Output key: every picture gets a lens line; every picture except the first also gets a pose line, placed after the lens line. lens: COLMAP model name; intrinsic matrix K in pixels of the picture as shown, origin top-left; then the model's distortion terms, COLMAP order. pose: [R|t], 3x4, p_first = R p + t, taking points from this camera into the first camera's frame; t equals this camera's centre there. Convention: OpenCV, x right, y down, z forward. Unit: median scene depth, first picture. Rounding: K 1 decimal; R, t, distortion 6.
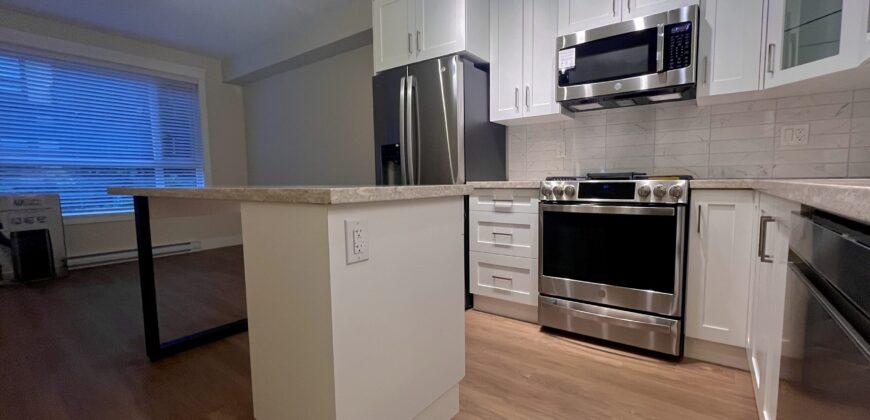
lens RADIAL K [[368.7, 0, 450.9], [0, 368.7, 210.5], [0, 0, 1]] dist [-0.000634, -0.000124]
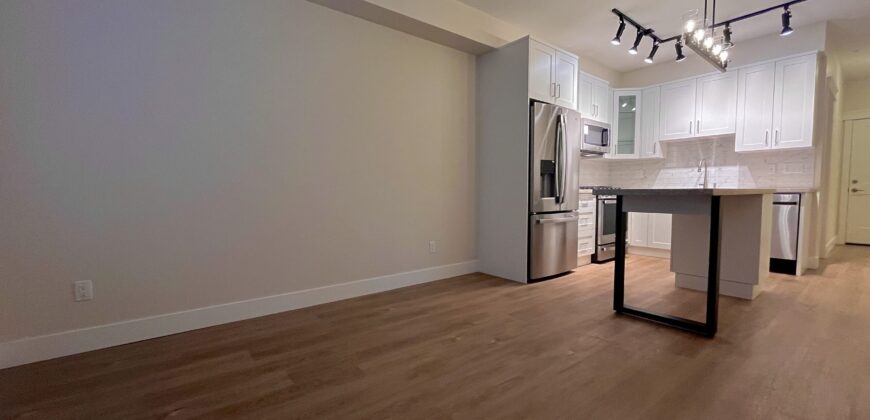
lens RADIAL K [[351.0, 0, 435.0], [0, 351.0, 210.0], [0, 0, 1]] dist [-0.002609, -0.000314]
pose [[0.277430, -0.041496, 0.959849, -1.964750], [0.080335, 0.996570, 0.019864, -0.080986], [-0.957381, 0.071599, 0.279812, 1.403007]]
